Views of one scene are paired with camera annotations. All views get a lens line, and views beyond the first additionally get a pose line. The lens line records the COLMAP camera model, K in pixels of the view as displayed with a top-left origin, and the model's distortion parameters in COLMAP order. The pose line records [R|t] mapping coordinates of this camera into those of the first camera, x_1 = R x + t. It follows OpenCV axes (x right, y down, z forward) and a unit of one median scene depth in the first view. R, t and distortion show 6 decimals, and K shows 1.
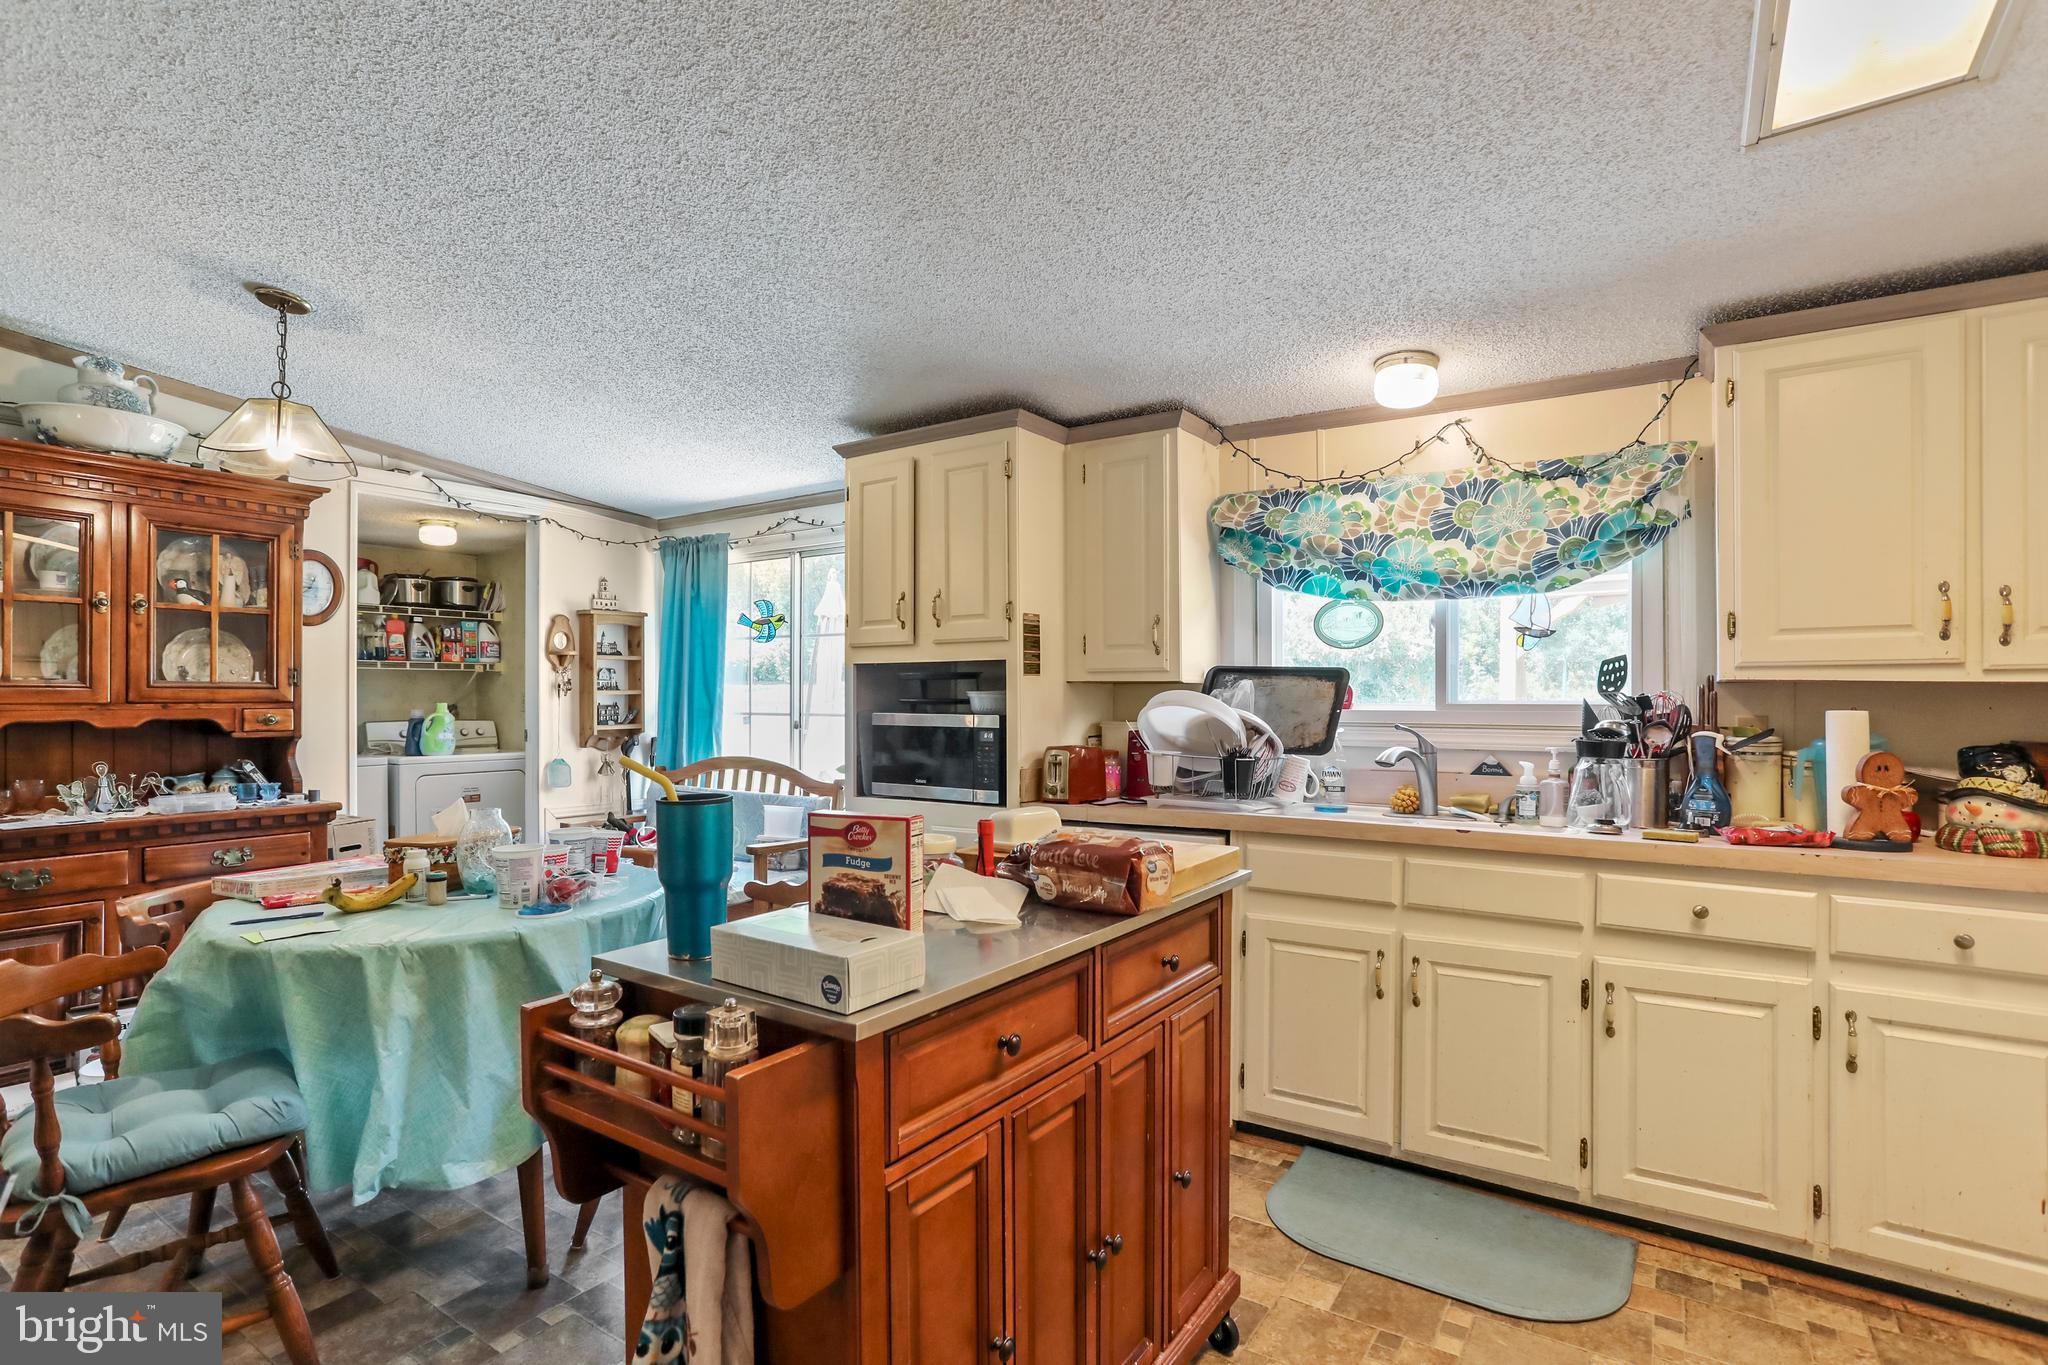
lens RADIAL K [[1005.7, 0, 1032.1], [0, 1005.7, 692.5], [0, 0, 1]] dist [-0.045012, 0.022573]
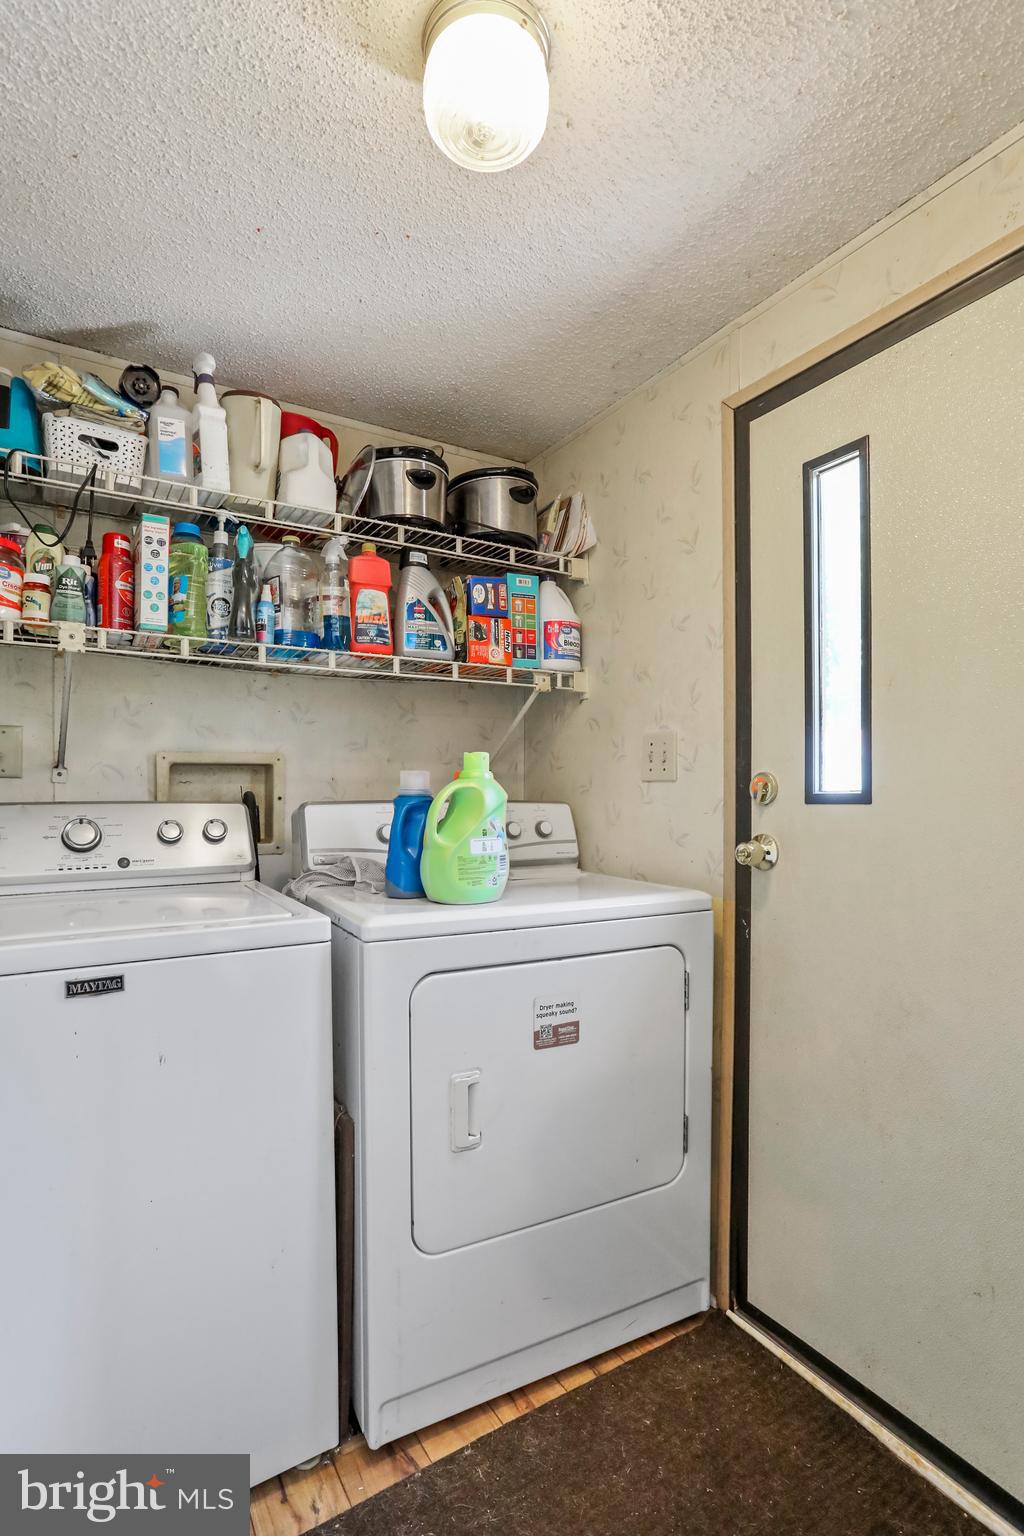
lens RADIAL K [[754.2, 0, 524.0], [0, 754.2, 779.7], [0, 0, 1]] dist [-0.045012, 0.022573]
pose [[0.914269, -0.000986, -0.405107, -0.861125], [-0.002426, 0.999966, -0.007910, 0.041502], [0.405101, 0.008215, 0.914235, 1.394220]]
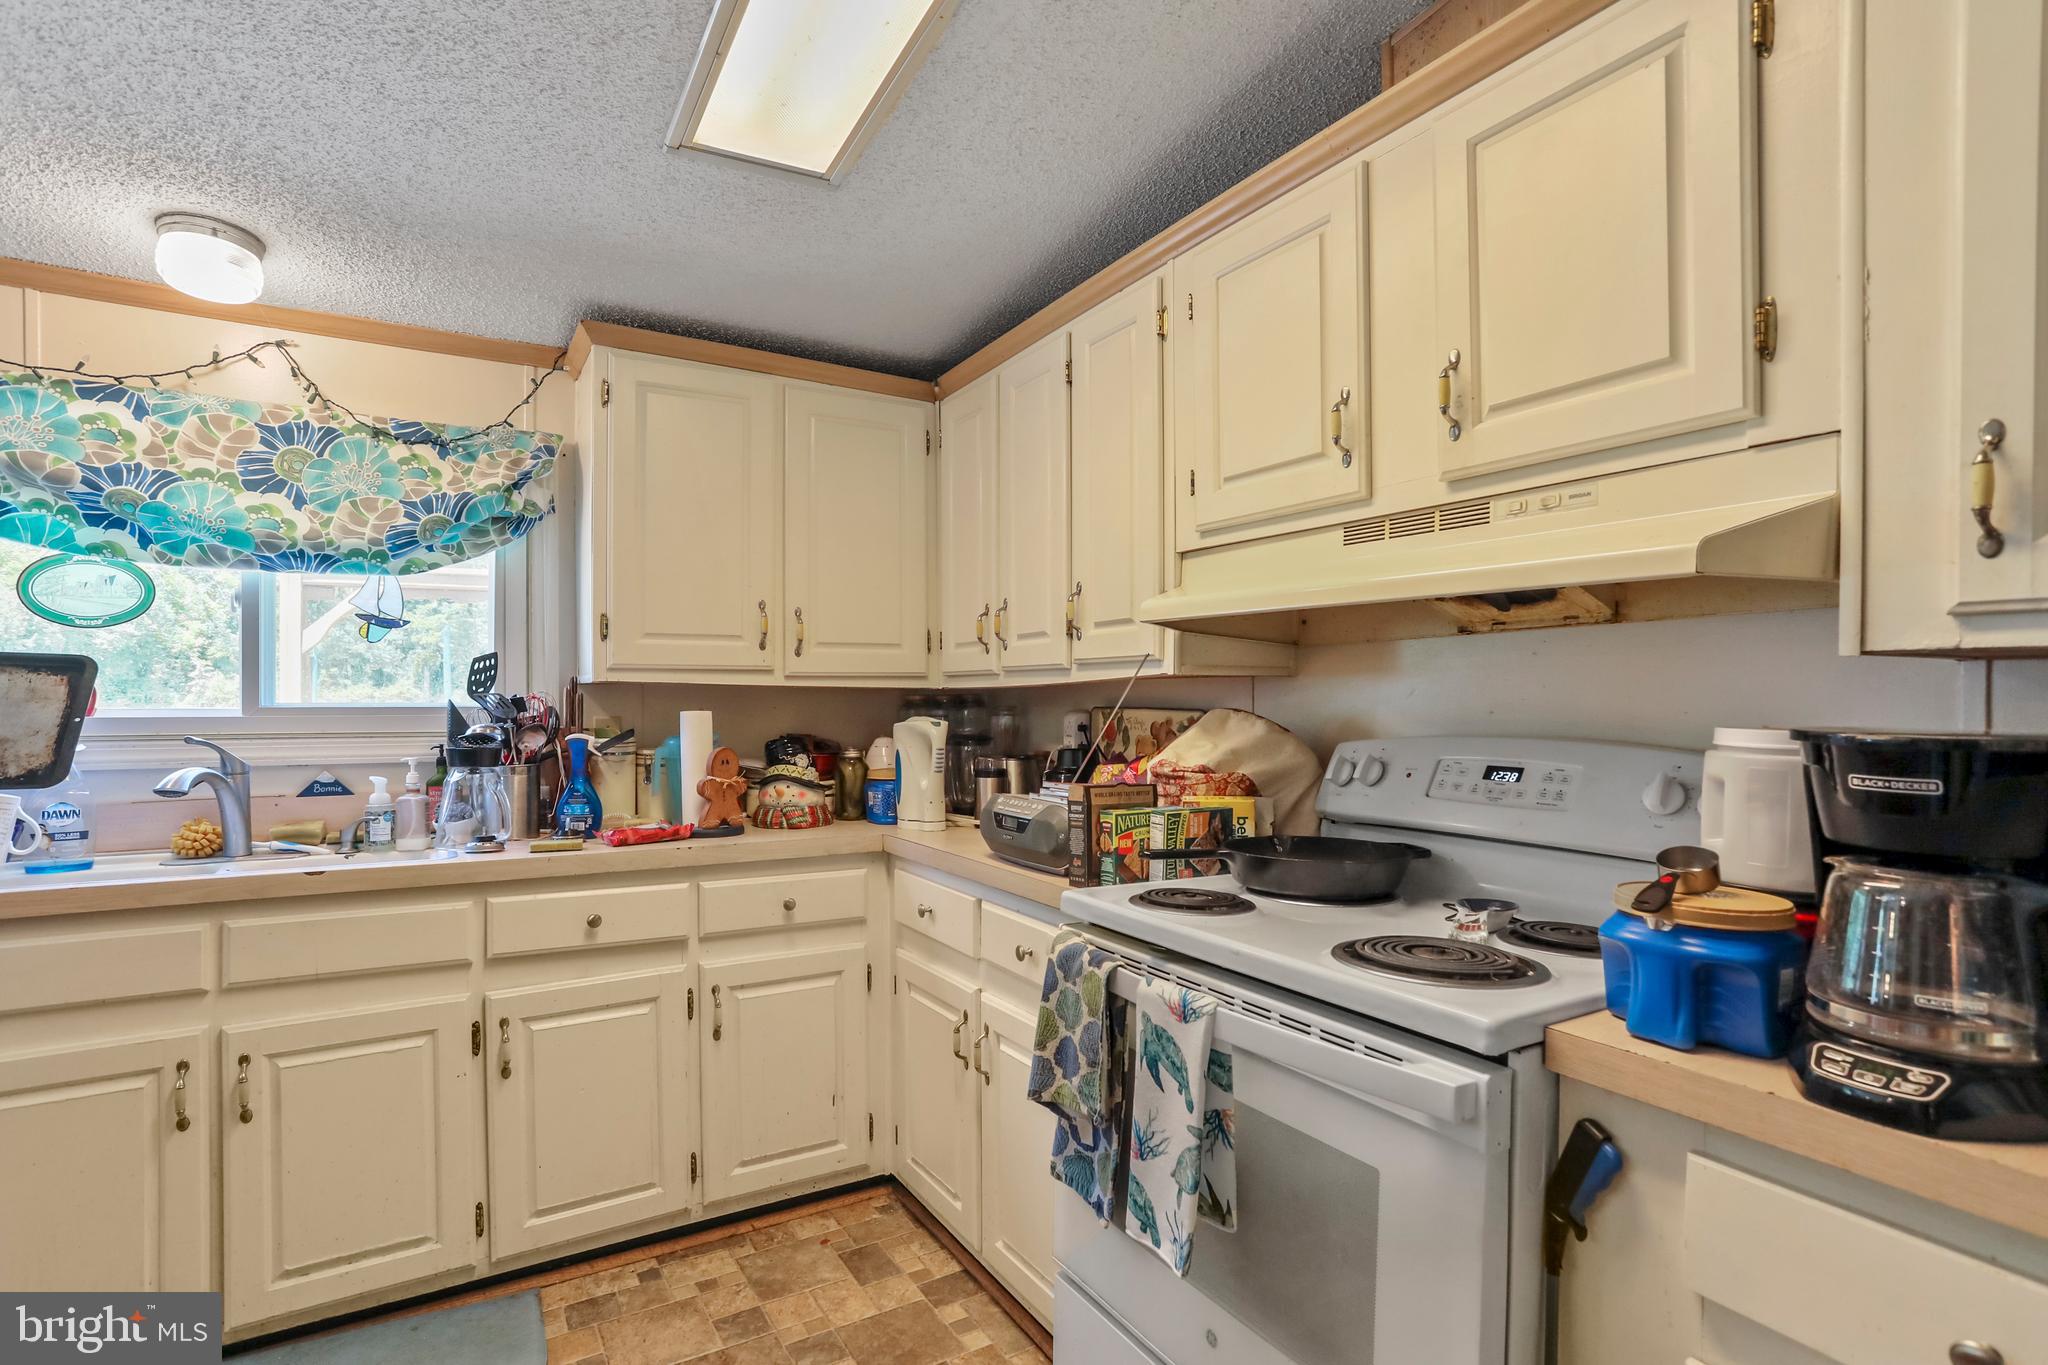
lens RADIAL K [[1005.7, 0, 1028.9], [0, 1005.7, 703.6], [0, 0, 1]] dist [-0.045012, 0.022573]
pose [[0.427699, -0.005339, 0.903905, -0.018054], [-0.004582, 0.999957, 0.008074, -0.000588], [-0.903910, -0.007595, 0.427656, 0.159233]]
